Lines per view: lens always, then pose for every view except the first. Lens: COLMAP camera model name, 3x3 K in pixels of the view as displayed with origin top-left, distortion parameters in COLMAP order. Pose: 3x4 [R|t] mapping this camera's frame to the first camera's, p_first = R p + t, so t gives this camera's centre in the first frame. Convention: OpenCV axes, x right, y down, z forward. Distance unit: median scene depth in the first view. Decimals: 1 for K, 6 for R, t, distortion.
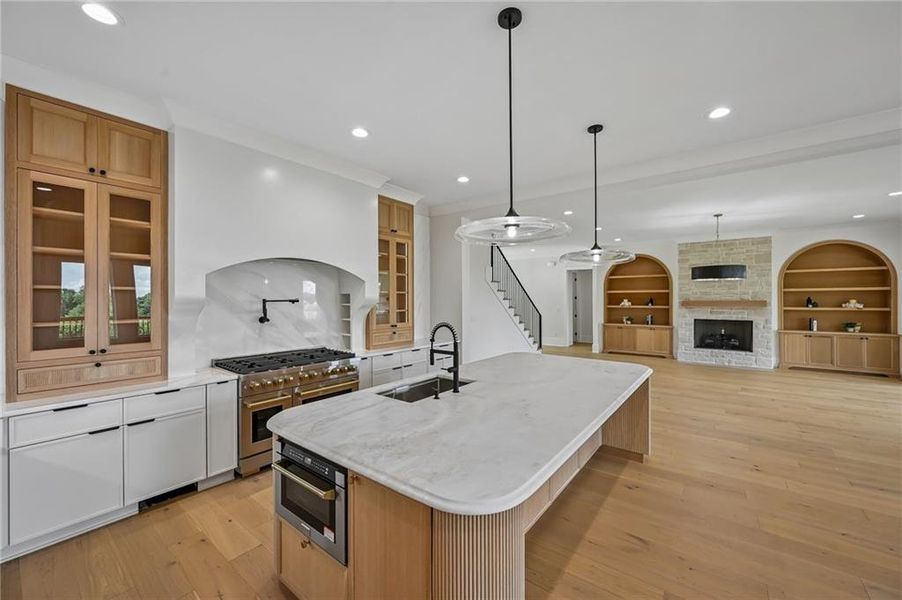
lens RADIAL K [[351.5, 0, 451.6], [0, 351.5, 298.7], [0, 0, 1]] dist [-0.001371, 0.000162]
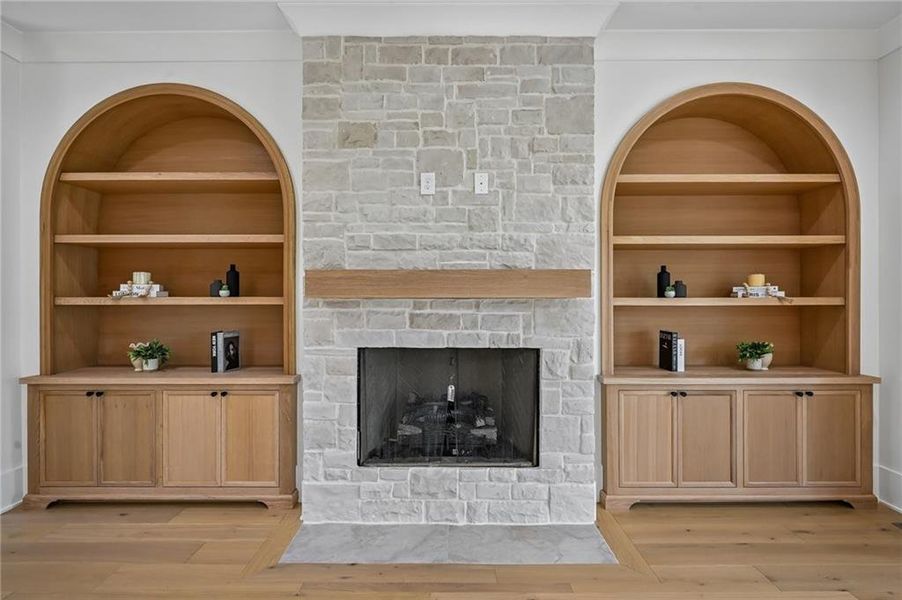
lens RADIAL K [[419.2, 0, 450.7], [0, 419.2, 297.8], [0, 0, 1]] dist [-0.000400, 0.000982]
pose [[0.798213, 0.002576, 0.602370, 0.617379], [-0.002504, 0.999996, -0.000957, 0.024800], [-0.602370, -0.000744, 0.798217, 0.793803]]
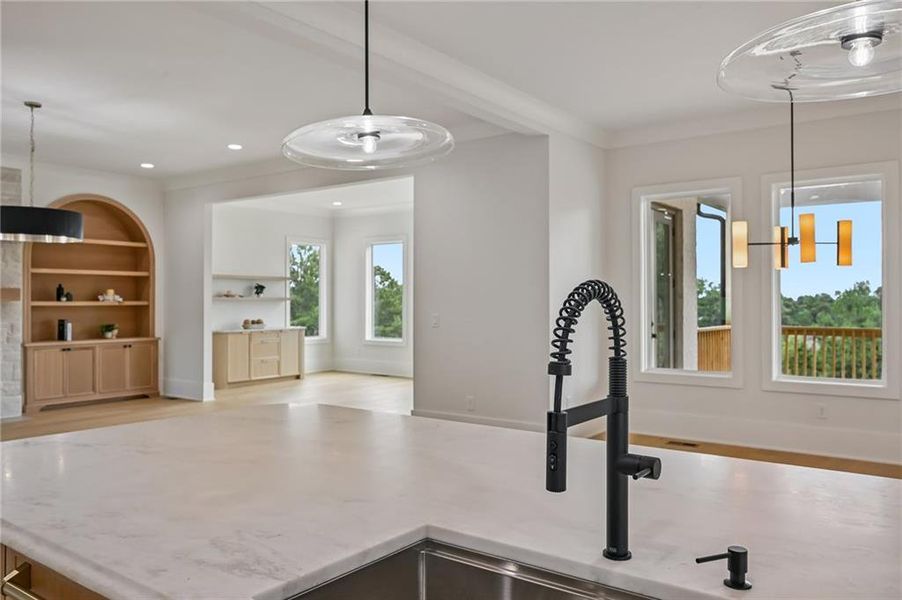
lens RADIAL K [[684.2, 0, 457.4], [0, 684.2, 297.3], [0, 0, 1]] dist [0.000177, -0.004823]
pose [[-0.022192, 0.008834, 0.999715, -0.147206], [-0.001332, 0.999960, -0.008865, 0.026164], [-0.999753, -0.001529, -0.022179, 0.348145]]
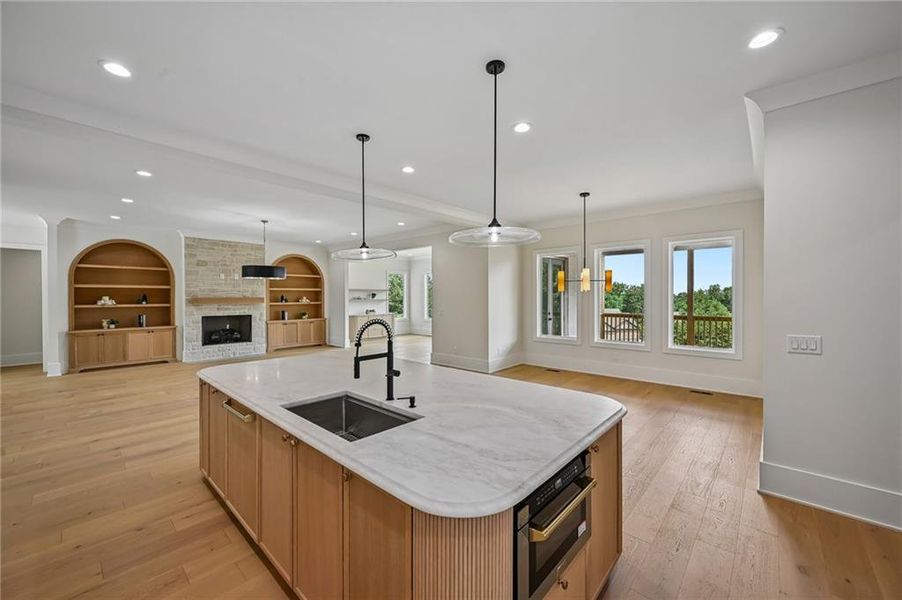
lens RADIAL K [[351.5, 0, 455.3], [0, 351.5, 299.8], [0, 0, 1]] dist [-0.001371, 0.000162]
pose [[0.076061, -0.006092, 0.997085, -0.253372], [0.000580, 0.999981, 0.006065, 0.006182], [-0.997103, 0.000117, 0.076063, 0.240992]]
